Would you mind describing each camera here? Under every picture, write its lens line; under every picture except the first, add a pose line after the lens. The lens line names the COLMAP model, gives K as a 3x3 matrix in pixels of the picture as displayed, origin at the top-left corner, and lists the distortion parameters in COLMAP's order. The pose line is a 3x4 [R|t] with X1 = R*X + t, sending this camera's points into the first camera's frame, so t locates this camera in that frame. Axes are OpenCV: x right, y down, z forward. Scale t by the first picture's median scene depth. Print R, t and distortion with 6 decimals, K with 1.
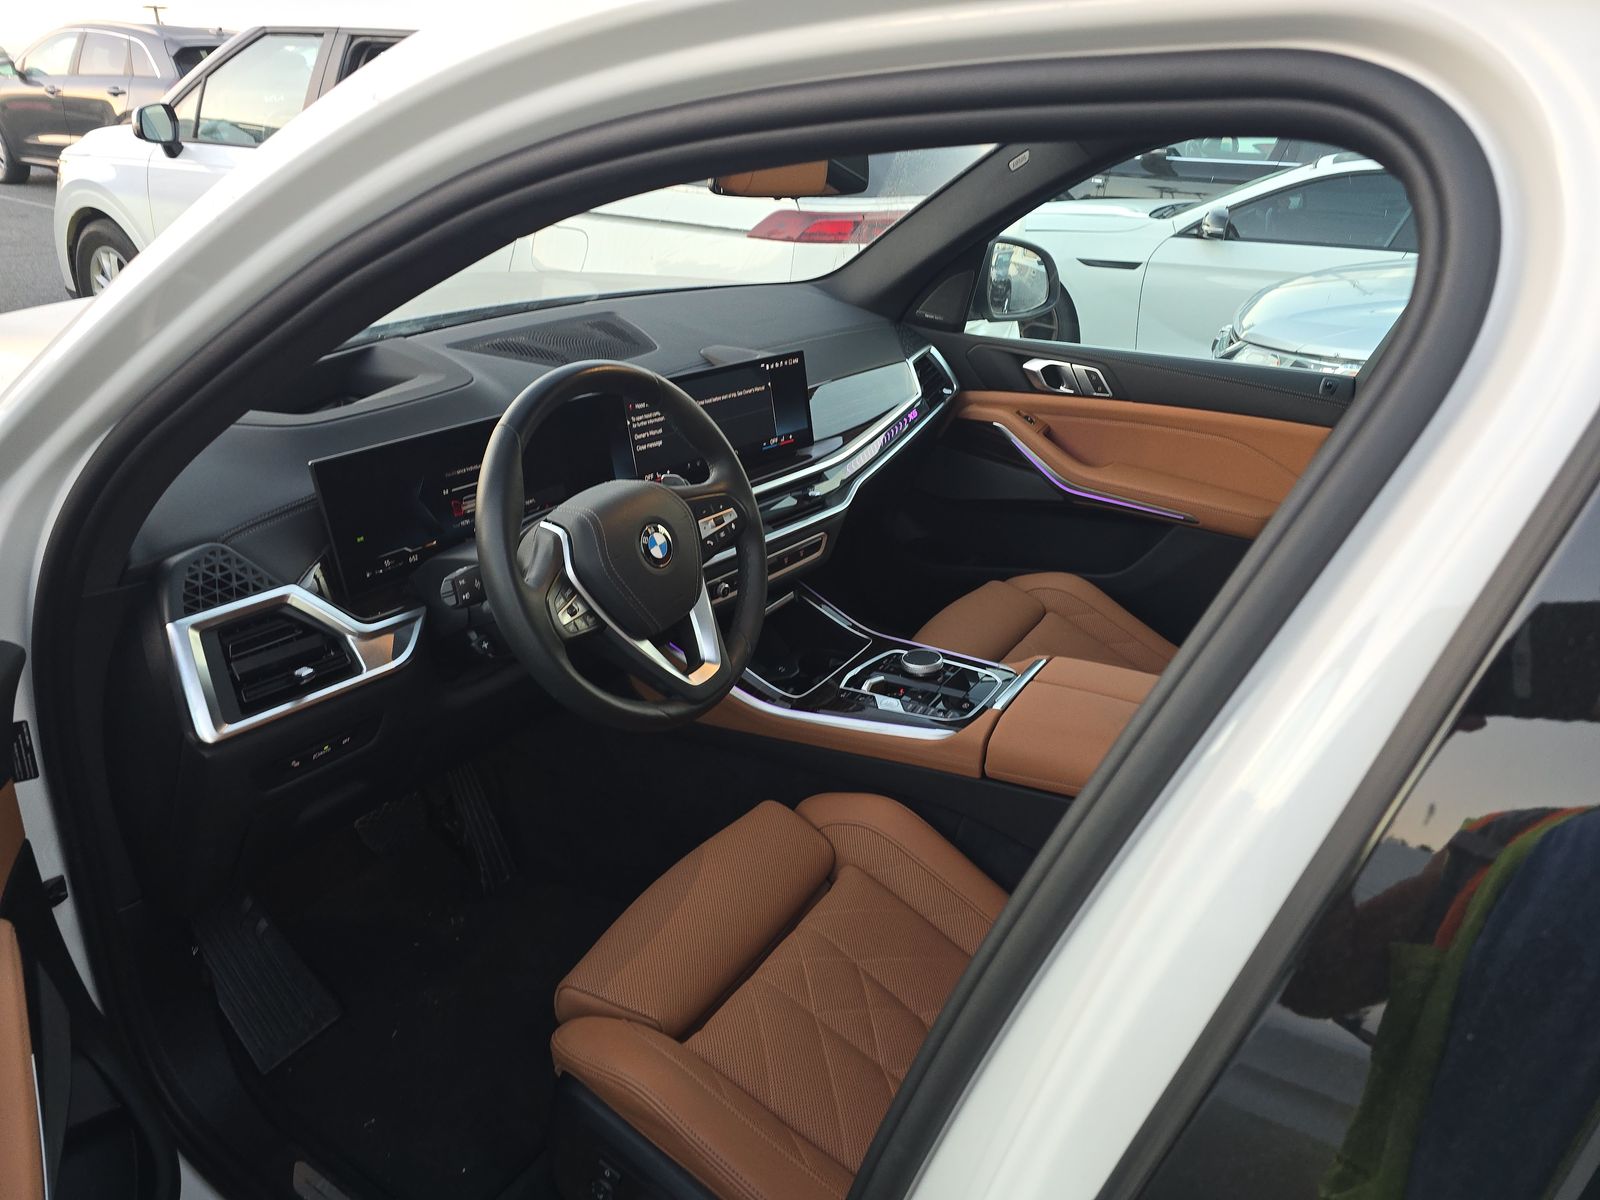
lens RADIAL K [[1066.8, 0, 802.9], [0, 1066.8, 603.2], [0, 0, 1]] dist [0.097202, -0.099972]
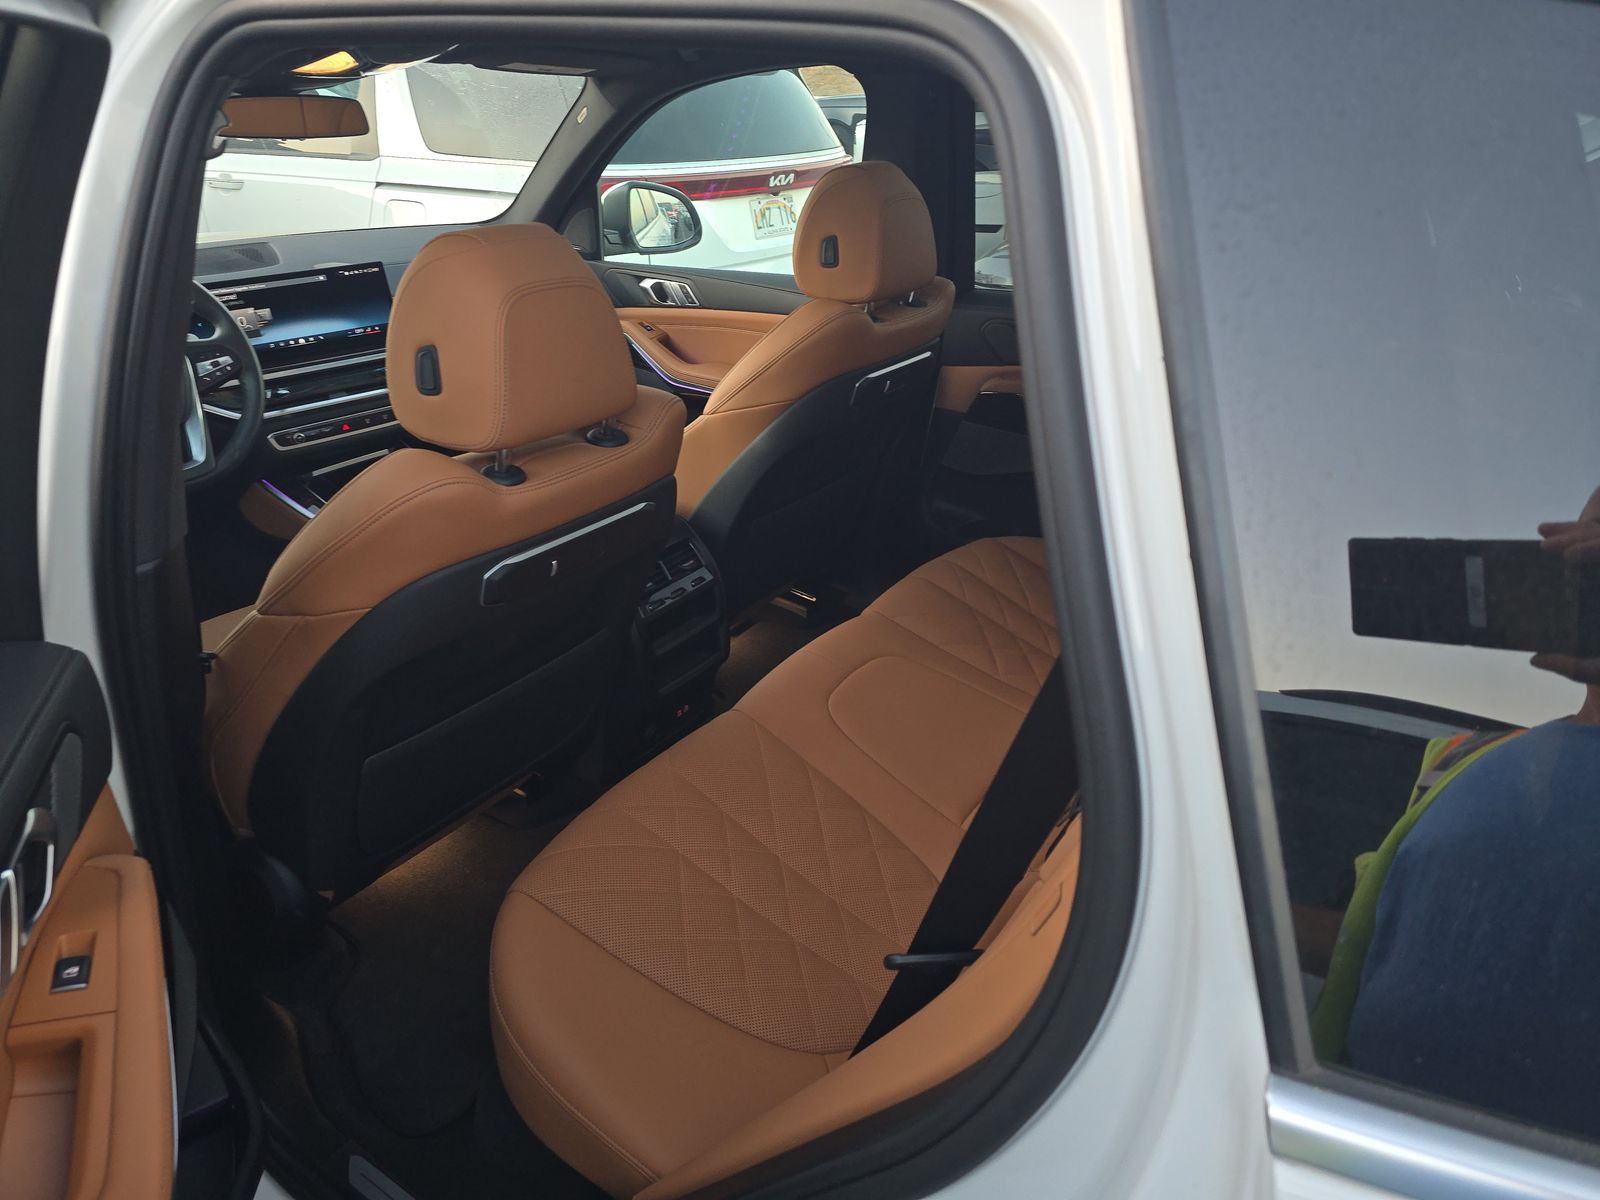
lens RADIAL K [[1084.4, 0, 808.2], [0, 1084.4, 602.0], [0, 0, 1]] dist [0.063170, -0.067436]
pose [[0.999133, -0.019137, -0.036962, 0.628061], [0.019258, 0.999810, 0.002906, 0.207249], [0.036900, -0.003616, 0.999312, -0.357637]]
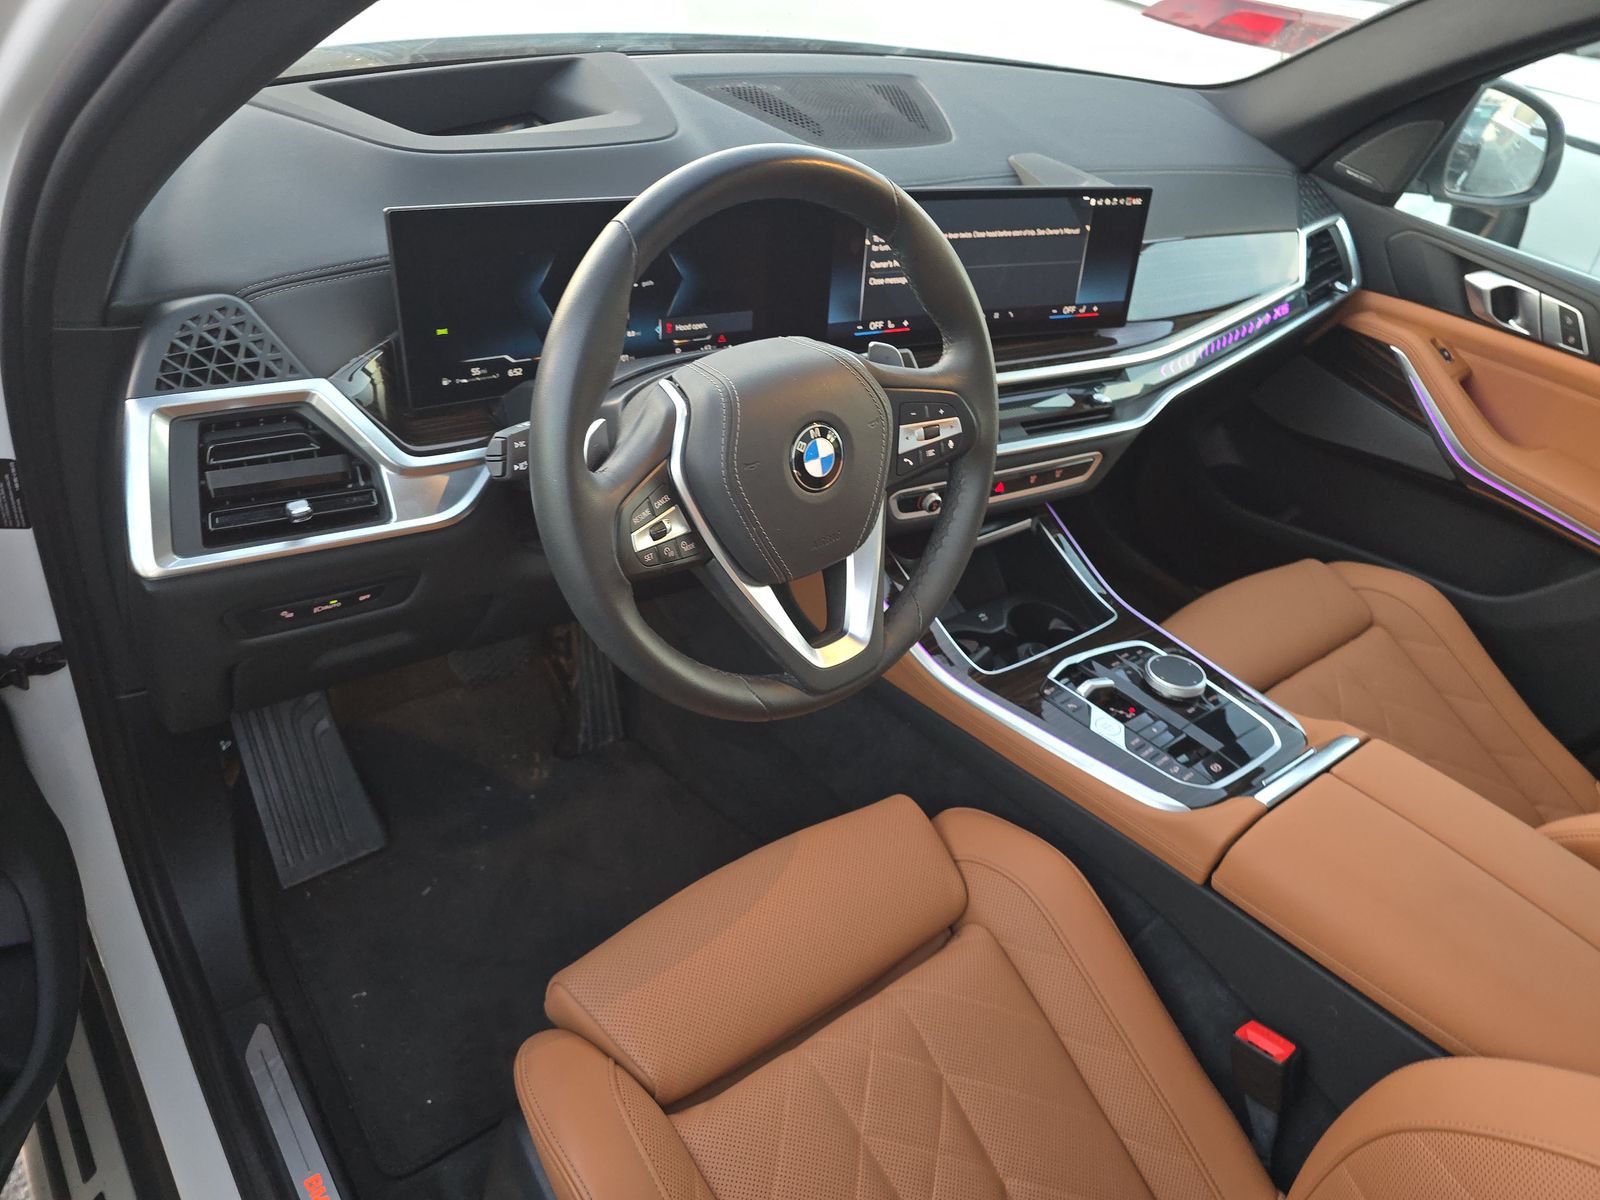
lens RADIAL K [[1084.4, 0, 808.2], [0, 1084.4, 602.0], [0, 0, 1]] dist [0.063170, -0.067436]
pose [[0.934949, 0.298362, -0.191967, 0.009119], [-0.260122, 0.944428, 0.200976, -0.077943], [0.241263, -0.137968, 0.960602, 0.264151]]
